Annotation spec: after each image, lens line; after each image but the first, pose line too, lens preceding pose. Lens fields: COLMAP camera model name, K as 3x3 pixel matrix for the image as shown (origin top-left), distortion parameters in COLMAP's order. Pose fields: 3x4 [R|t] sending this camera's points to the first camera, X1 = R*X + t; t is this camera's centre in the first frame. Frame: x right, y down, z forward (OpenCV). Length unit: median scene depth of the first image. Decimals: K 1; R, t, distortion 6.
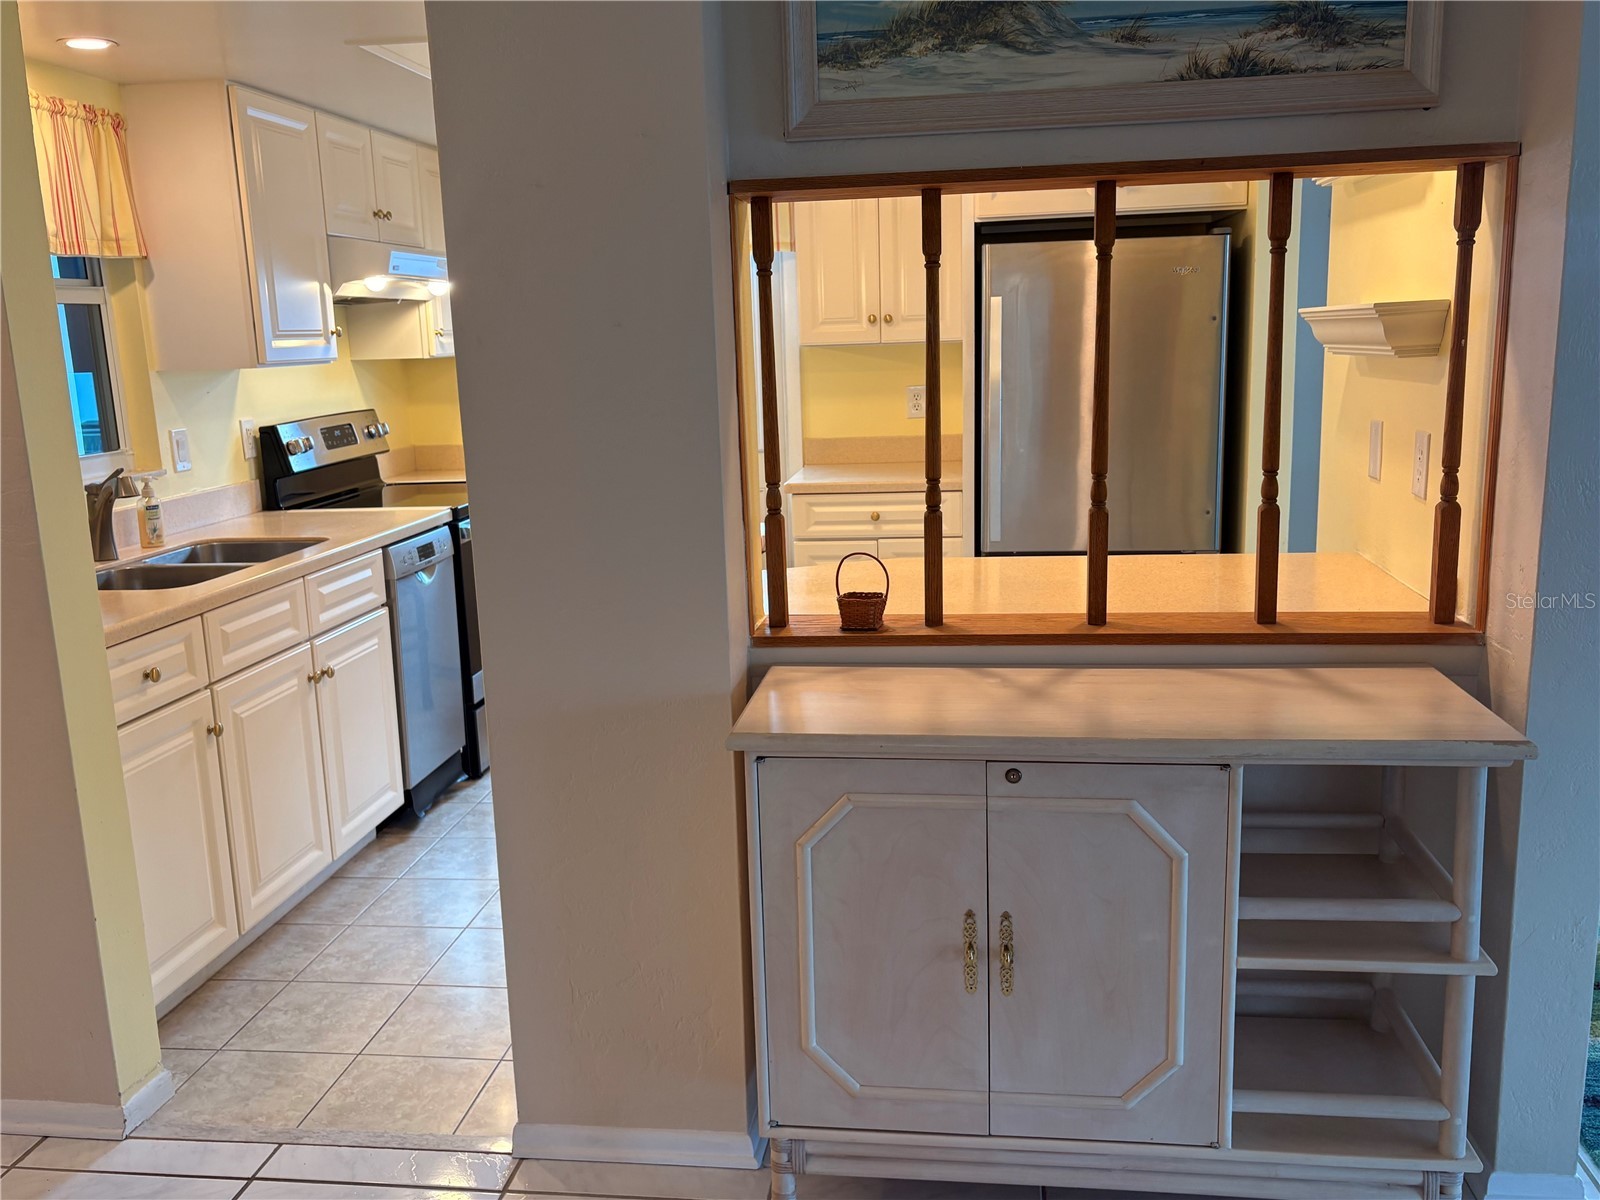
lens RADIAL K [[1373.5, 0, 798.8], [0, 1373.5, 611.4], [0, 0, 1]] dist [0.011739, 0.002352]
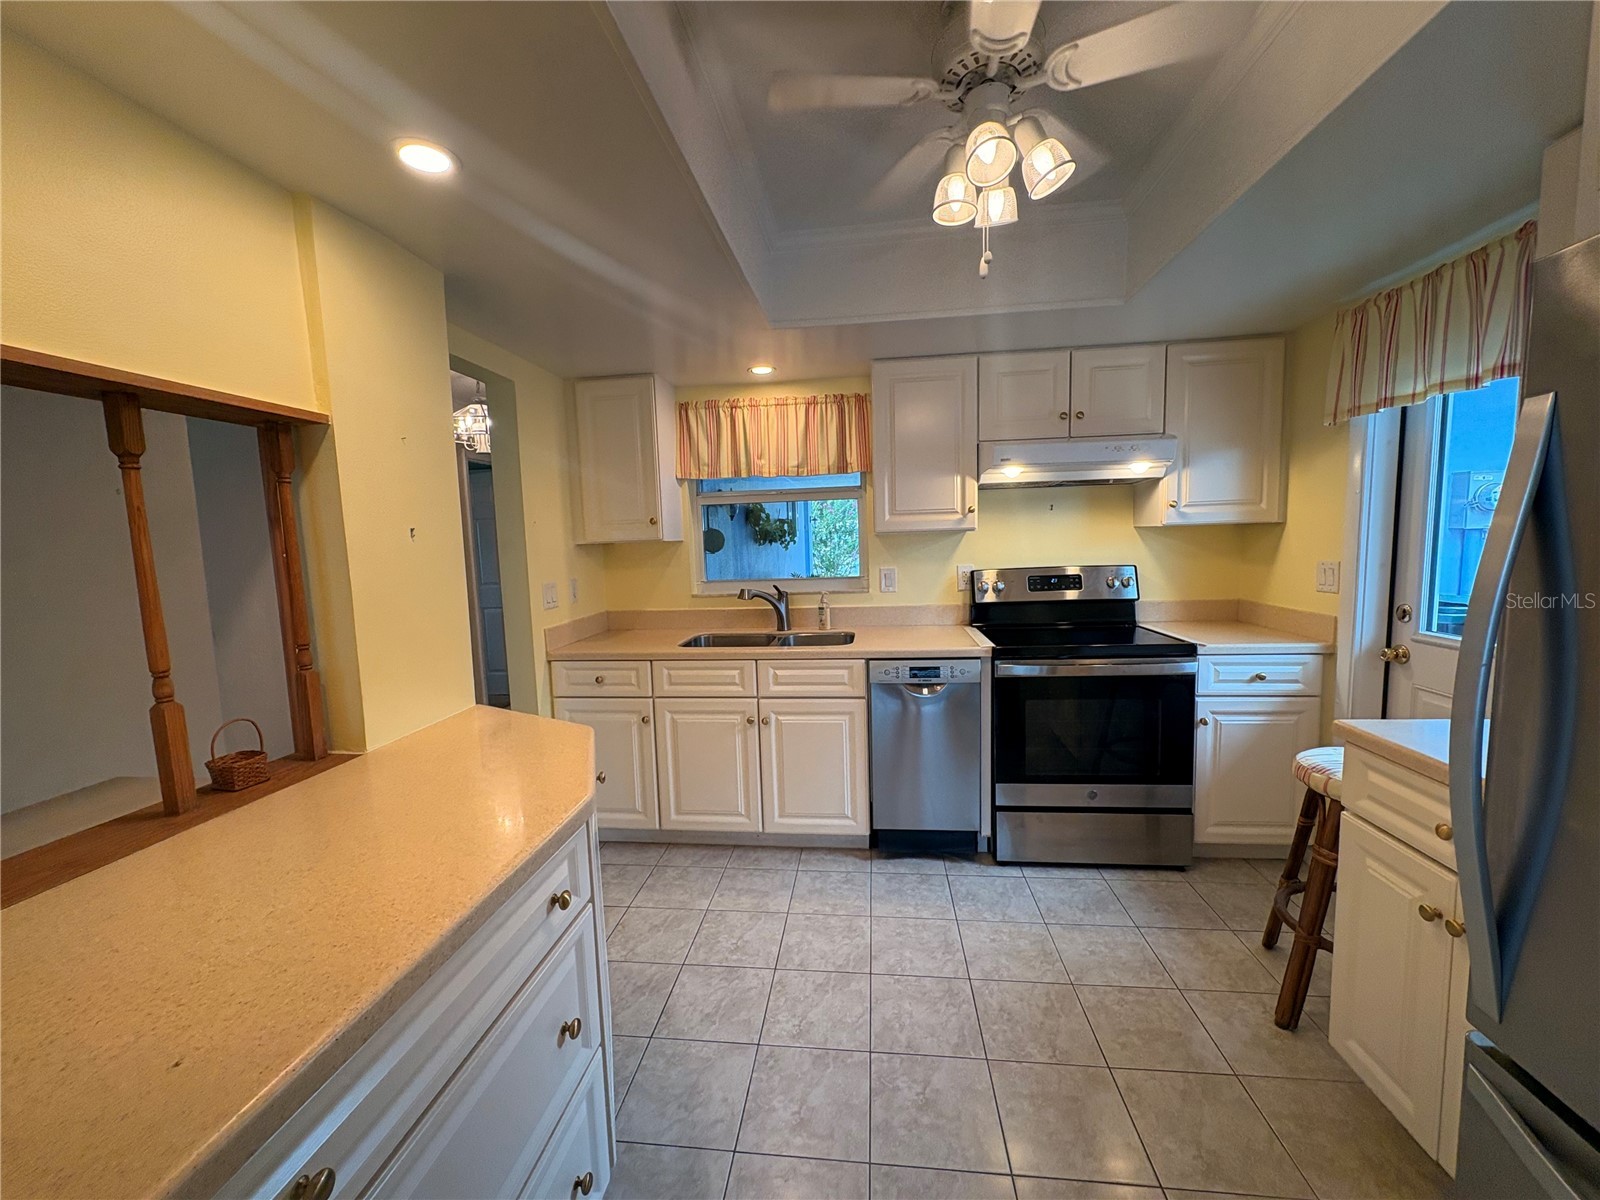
lens RADIAL K [[636.9, 0, 800.0], [0, 636.9, 600.0], [0, 0, 1]] dist [-0.002903, -0.000631]
pose [[0.014082, 0.131198, -0.991256, 0.321750], [-0.171065, 0.977055, 0.126888, -0.164269], [0.985159, 0.167782, 0.036202, 0.814738]]
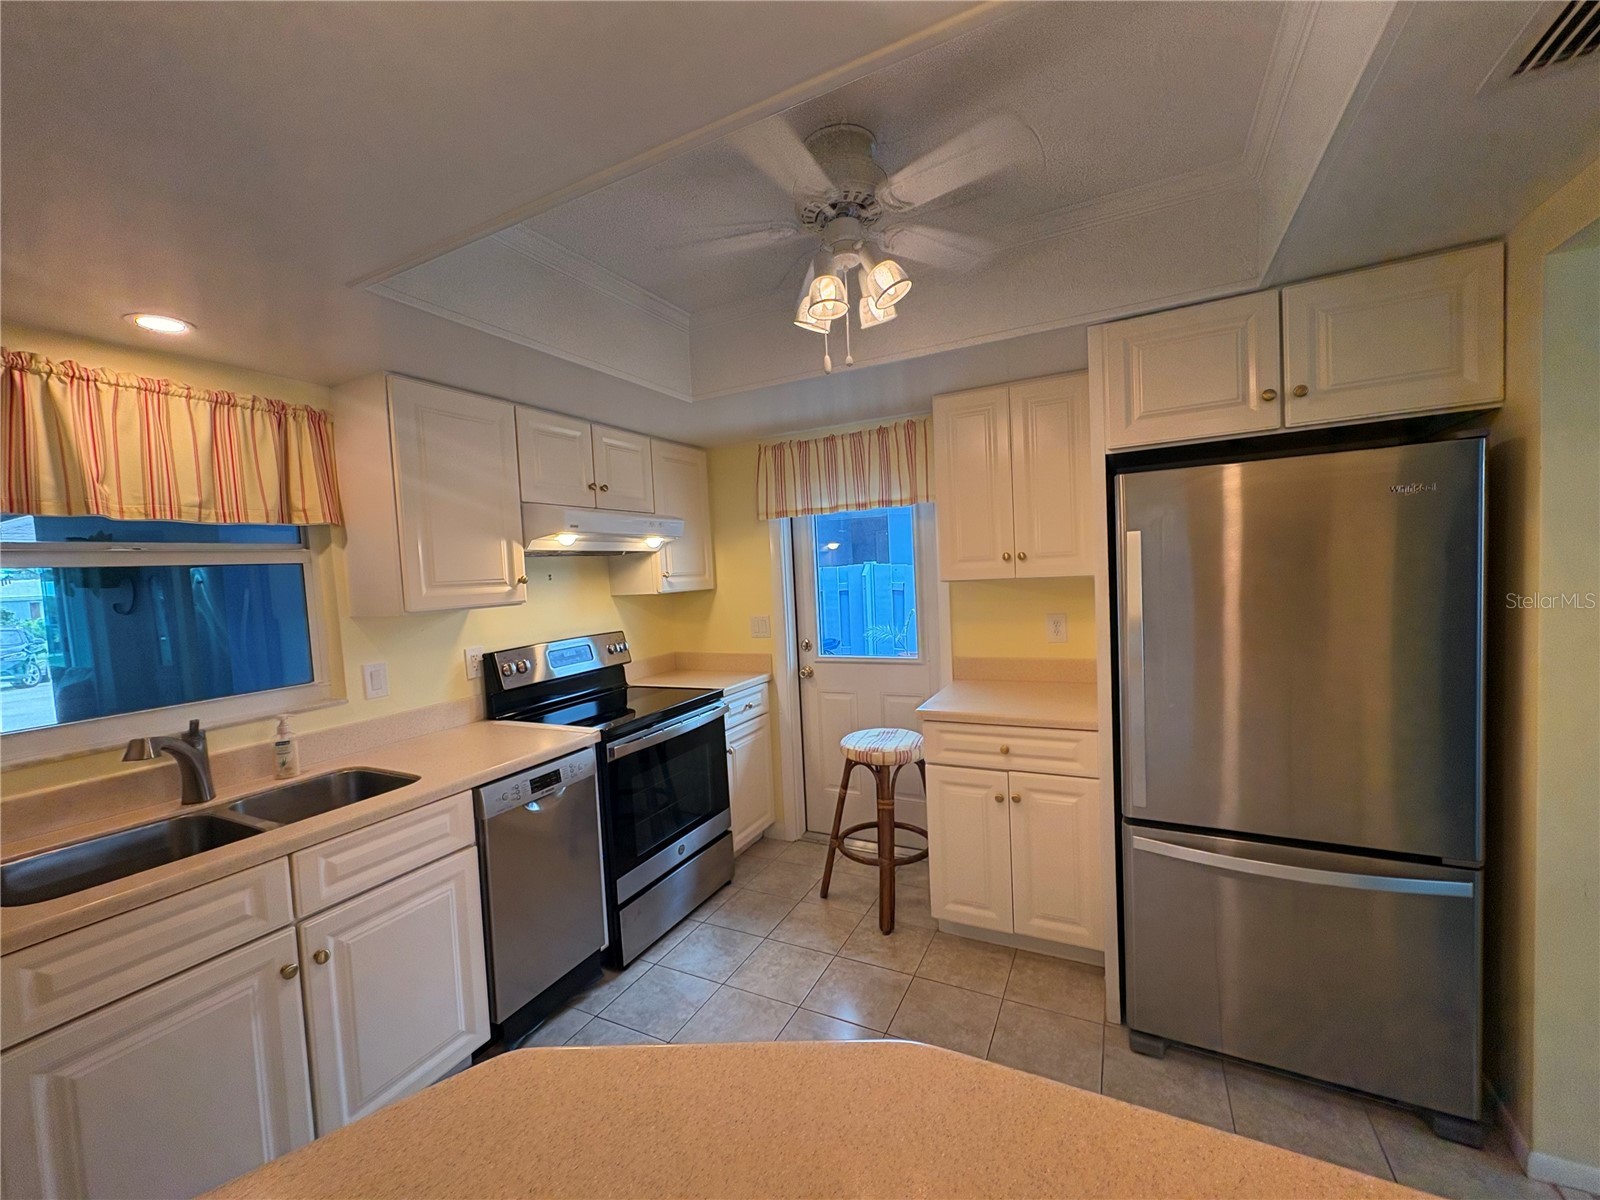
lens RADIAL K [[636.9, 0, 800.0], [0, 636.9, 600.0], [0, 0, 1]] dist [-0.002903, -0.000631]
pose [[0.941730, -0.000918, -0.336369, 0.080278], [-0.046184, 0.990173, -0.132004, -0.122443], [0.333184, 0.139847, 0.932433, 0.560530]]
